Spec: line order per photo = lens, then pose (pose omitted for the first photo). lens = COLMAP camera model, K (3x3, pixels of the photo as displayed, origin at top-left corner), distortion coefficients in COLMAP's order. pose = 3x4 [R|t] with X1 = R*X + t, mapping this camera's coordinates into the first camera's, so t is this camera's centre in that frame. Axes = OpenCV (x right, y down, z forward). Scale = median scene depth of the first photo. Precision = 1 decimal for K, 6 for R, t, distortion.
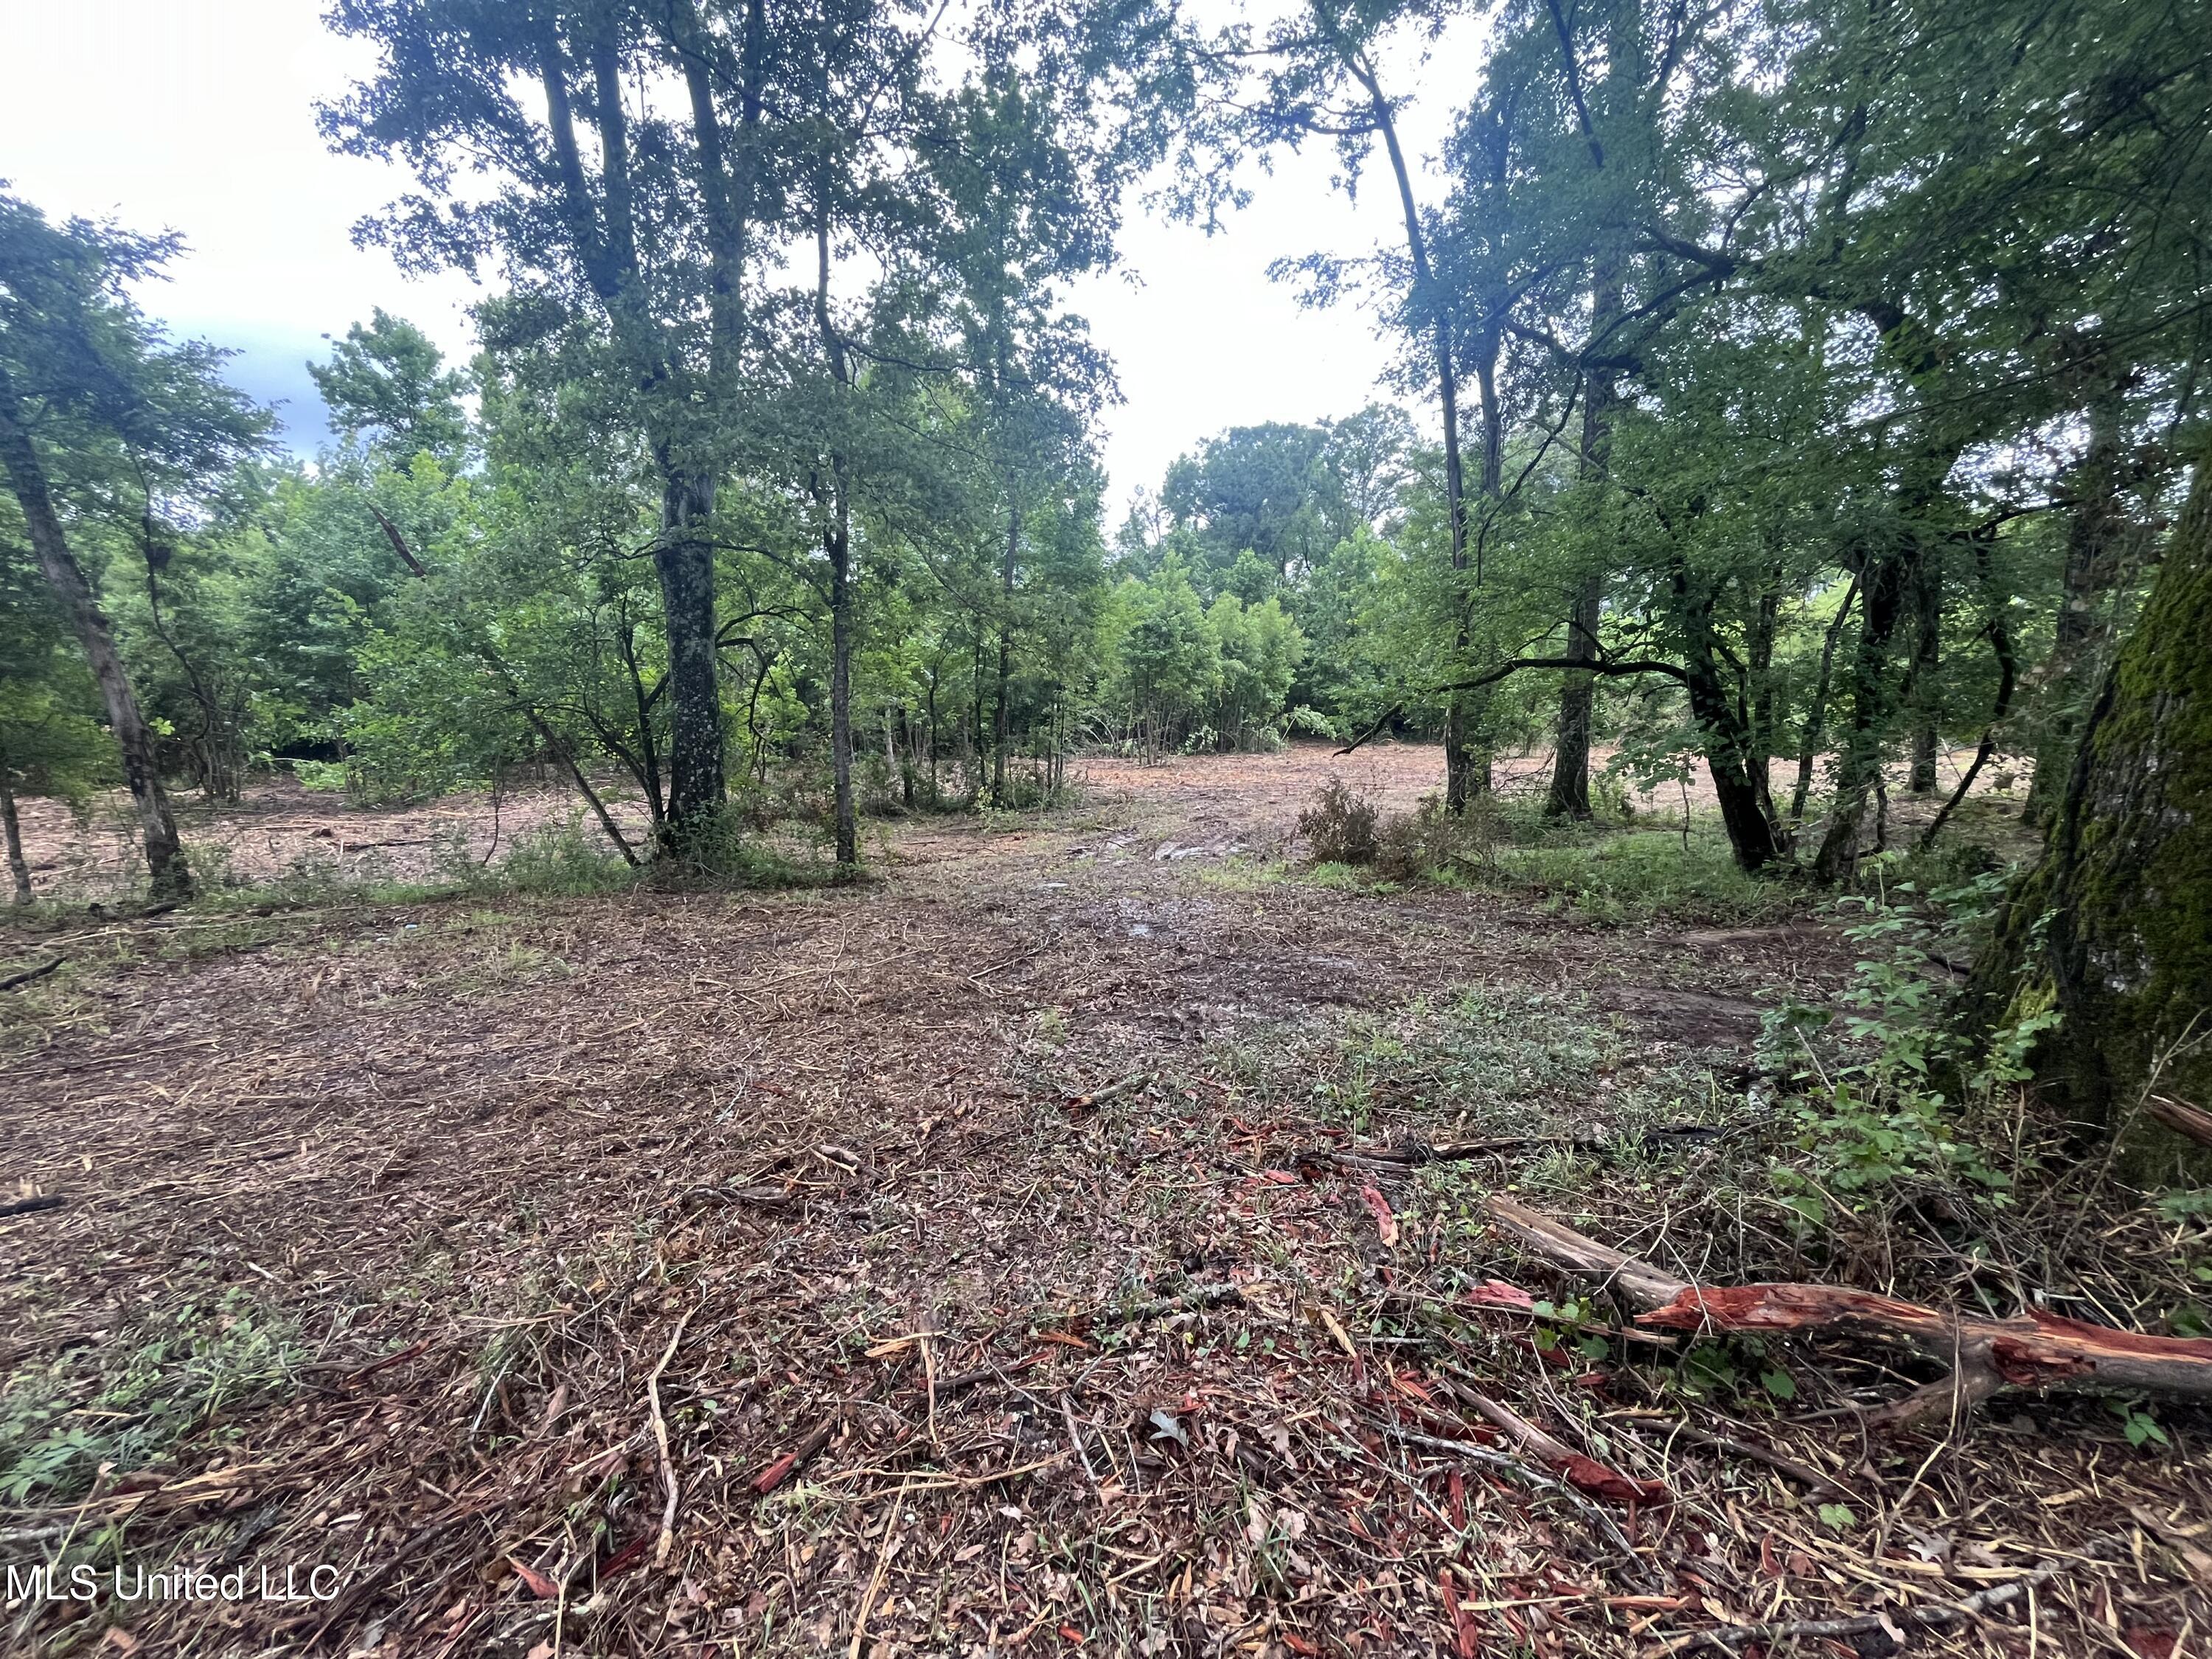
lens RADIAL K [[886.0, 0, 1106.0], [0, 886.0, 829.5], [0, 0, 1]] dist [-0.001249, -0.000590]
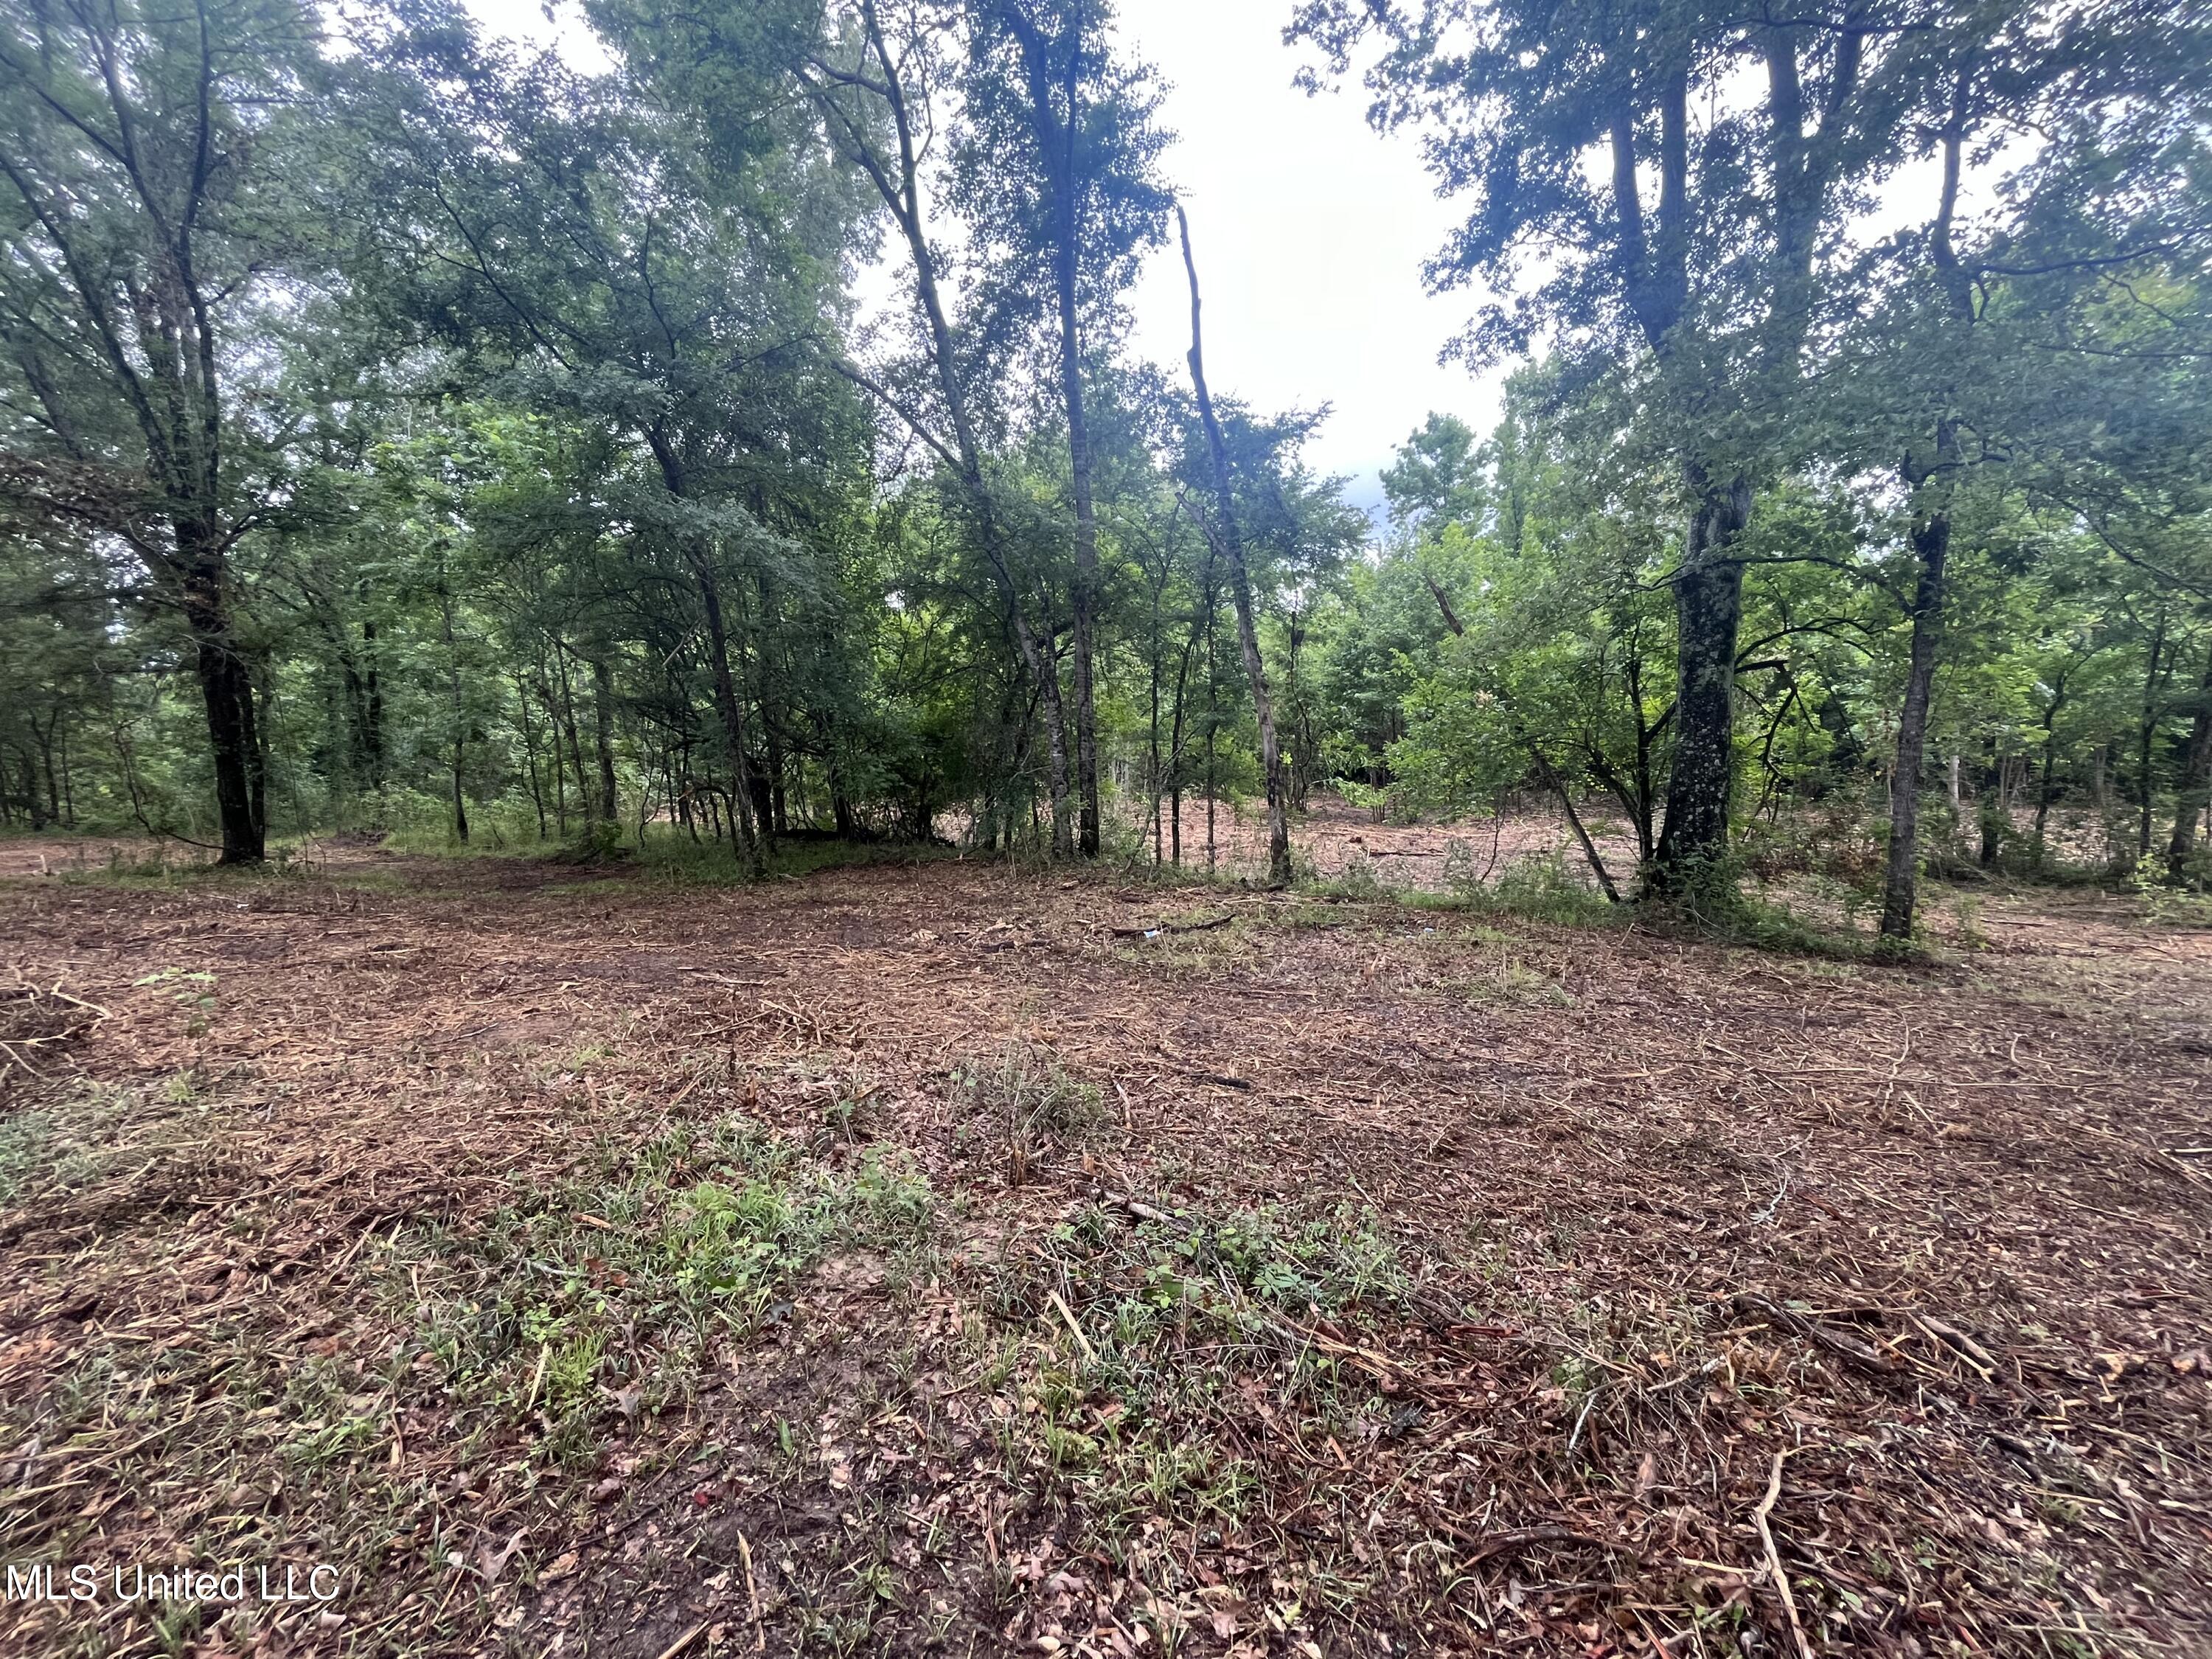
lens RADIAL K [[887.6, 0, 1102.2], [0, 887.6, 823.0], [0, 0, 1]] dist [0.000472, -0.000591]
pose [[0.565760, 0.070658, -0.821537, -0.059207], [-0.098419, 0.994986, 0.017798, -0.008375], [0.818675, 0.070785, 0.569878, -0.033659]]
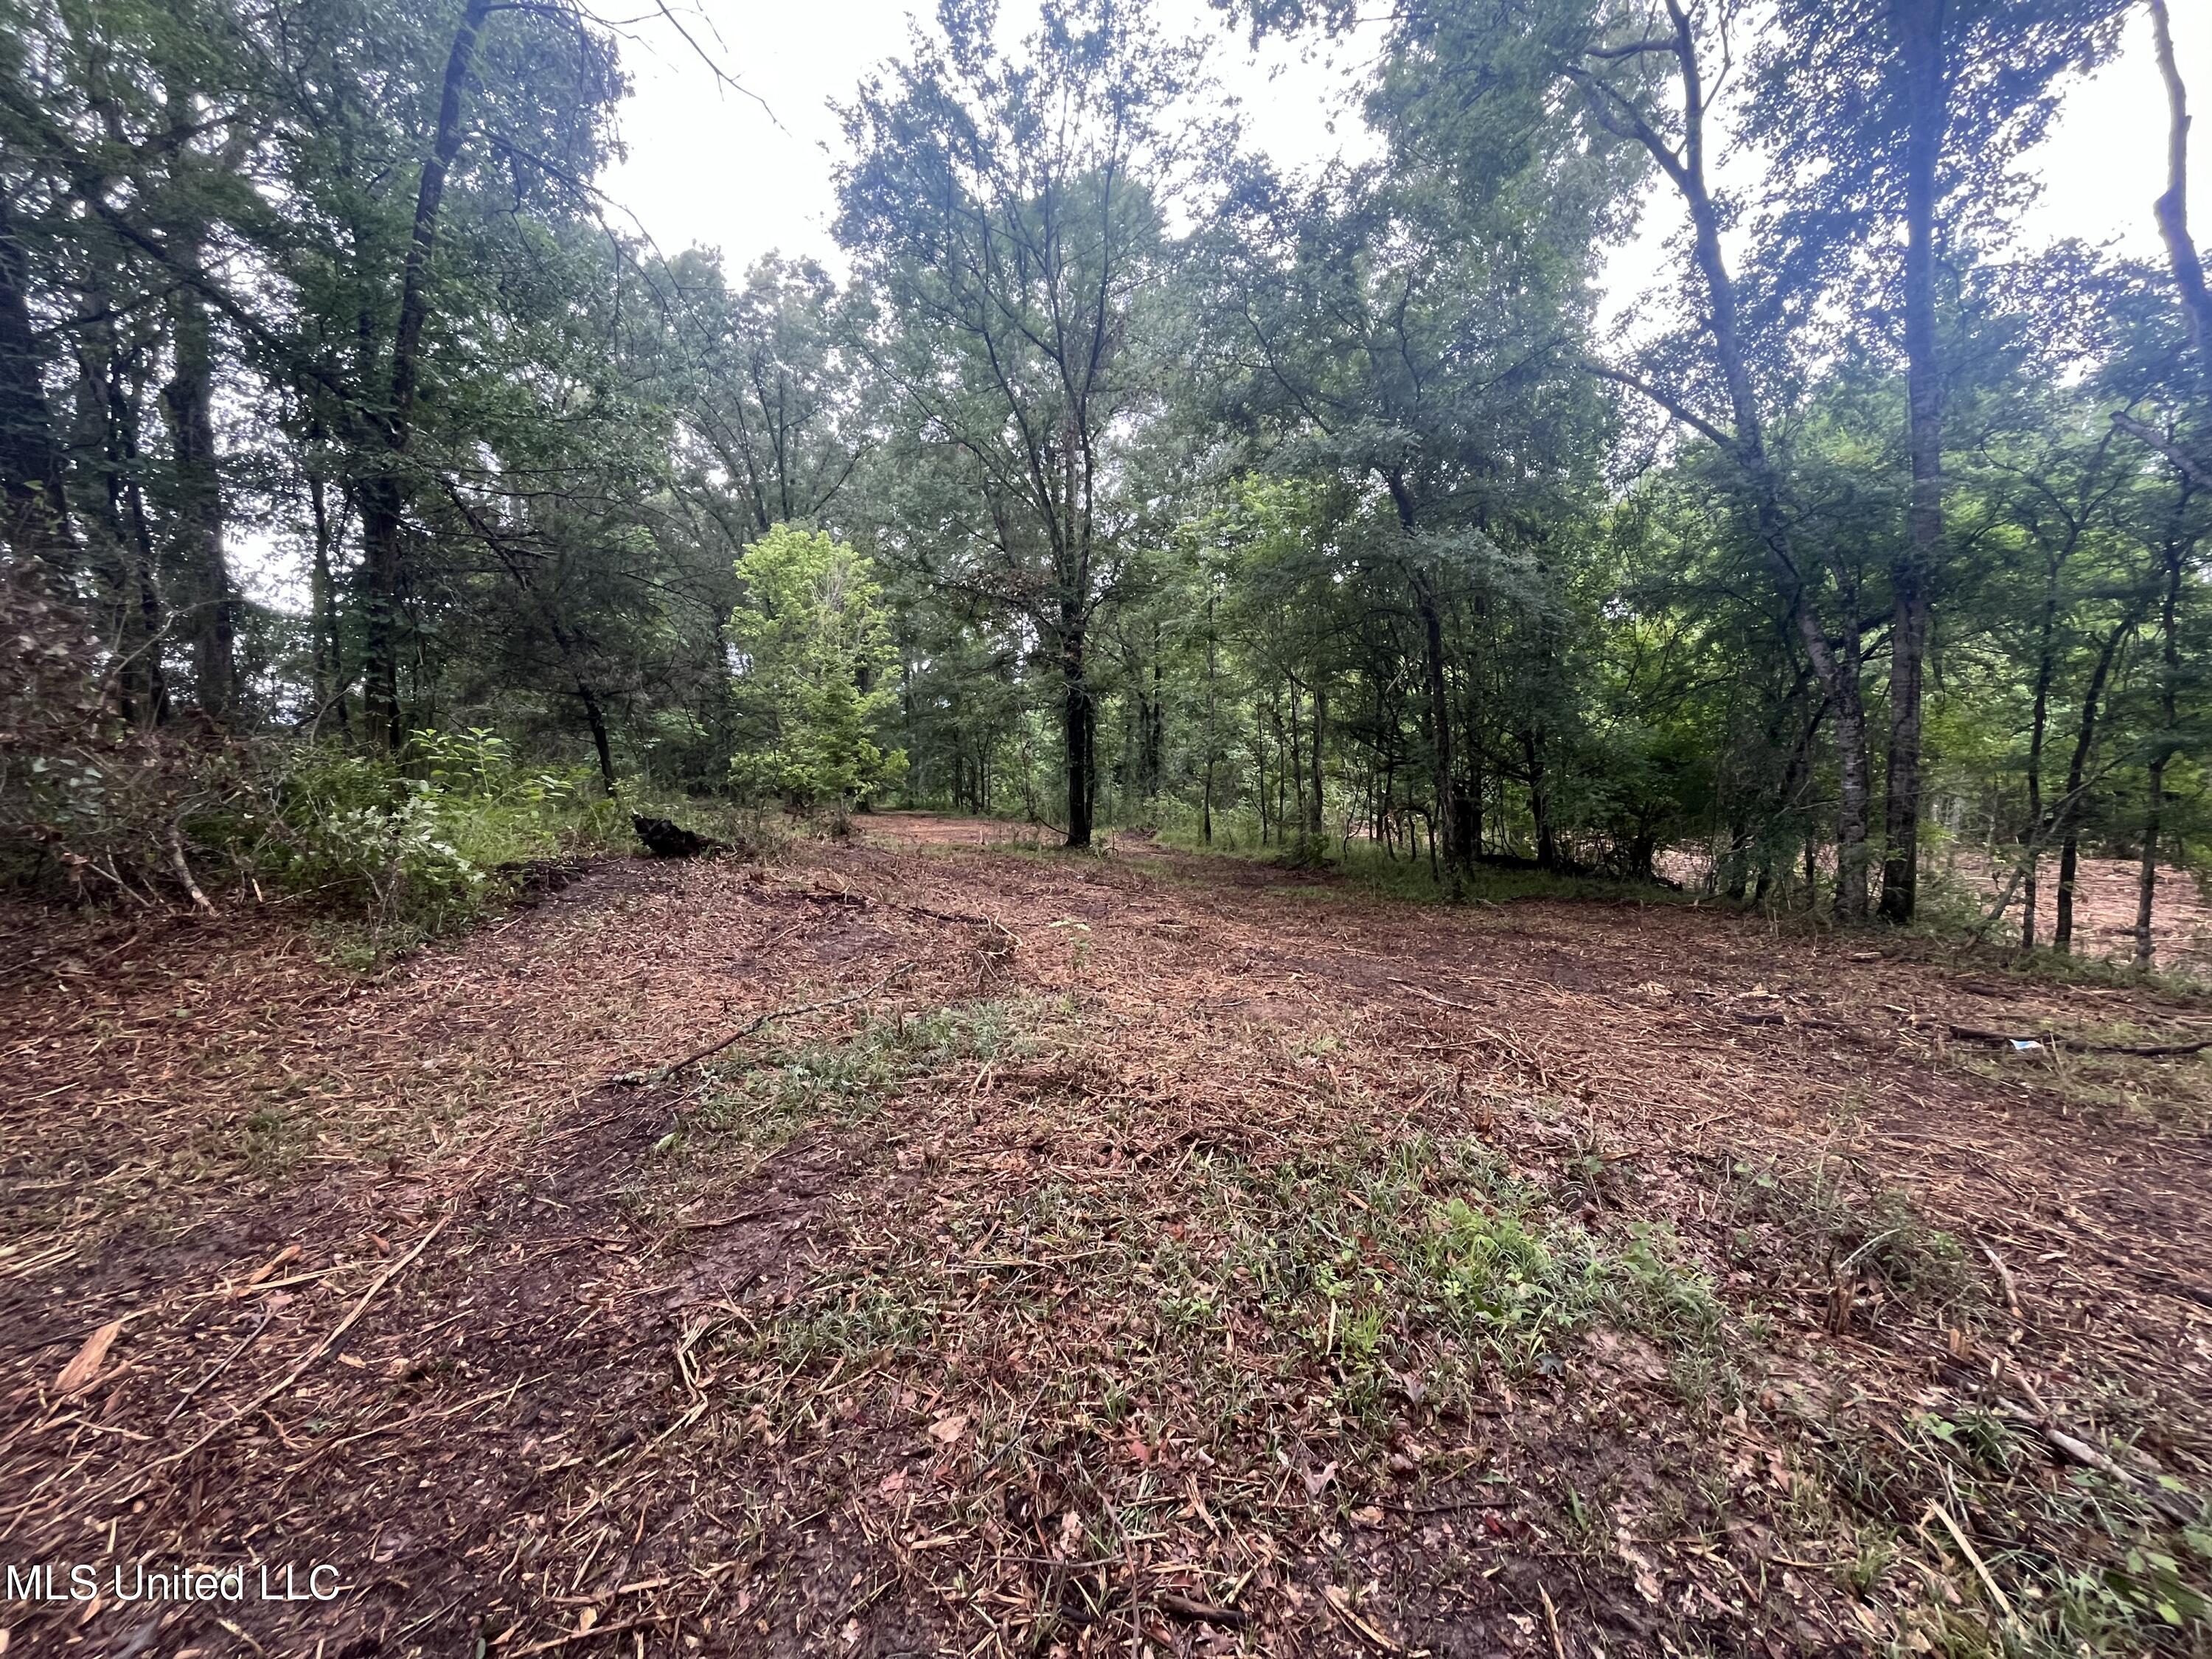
lens RADIAL K [[887.6, 0, 1102.2], [0, 887.6, 823.0], [0, 0, 1]] dist [0.000472, -0.000591]
pose [[-0.113960, 0.065592, -0.991318, -0.070021], [-0.138083, 0.987088, 0.081185, -0.001790], [0.983843, 0.146136, -0.103431, -0.083299]]
